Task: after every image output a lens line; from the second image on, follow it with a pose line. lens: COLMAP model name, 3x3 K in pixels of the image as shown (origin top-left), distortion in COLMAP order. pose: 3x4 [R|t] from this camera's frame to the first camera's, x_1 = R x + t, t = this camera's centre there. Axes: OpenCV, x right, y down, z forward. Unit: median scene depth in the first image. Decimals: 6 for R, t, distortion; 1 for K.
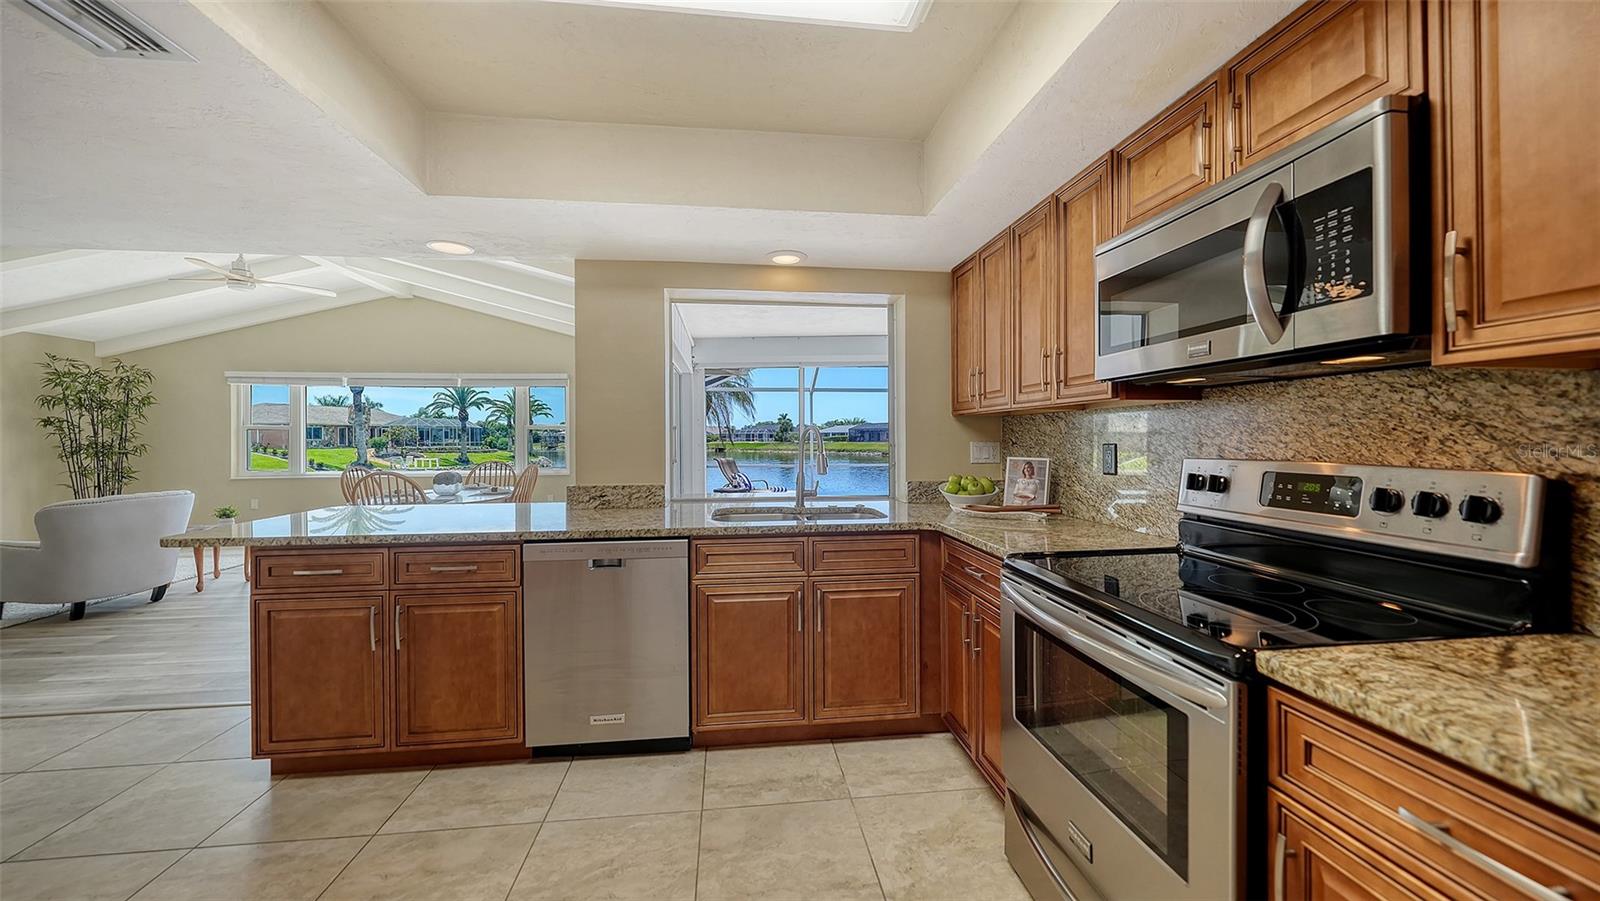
lens RADIAL K [[559.6, 0, 799.7], [0, 559.6, 441.8], [0, 0, 1]] dist [-0.000560, -0.000271]
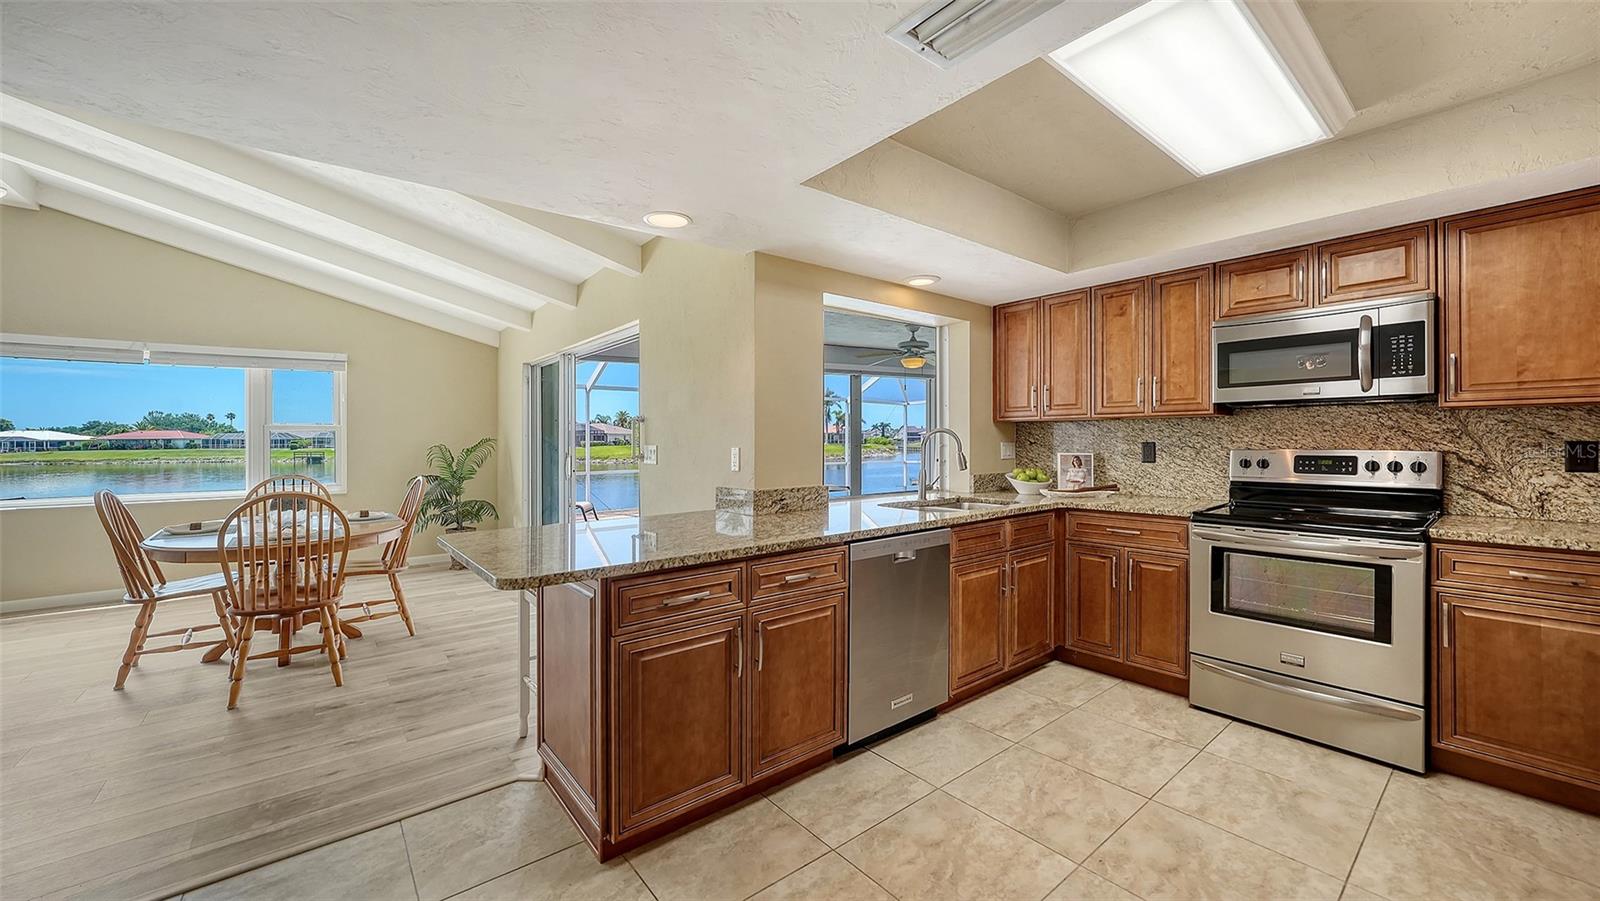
lens RADIAL K [[601.3, 0, 799.9], [0, 601.3, 443.7], [0, 0, 1]] dist [-0.005175, 0.000541]
pose [[0.846565, -0.006599, 0.532245, -1.221086], [0.008649, 0.999962, -0.001359, 0.001286], [-0.532215, 0.005754, 0.846590, 0.132971]]
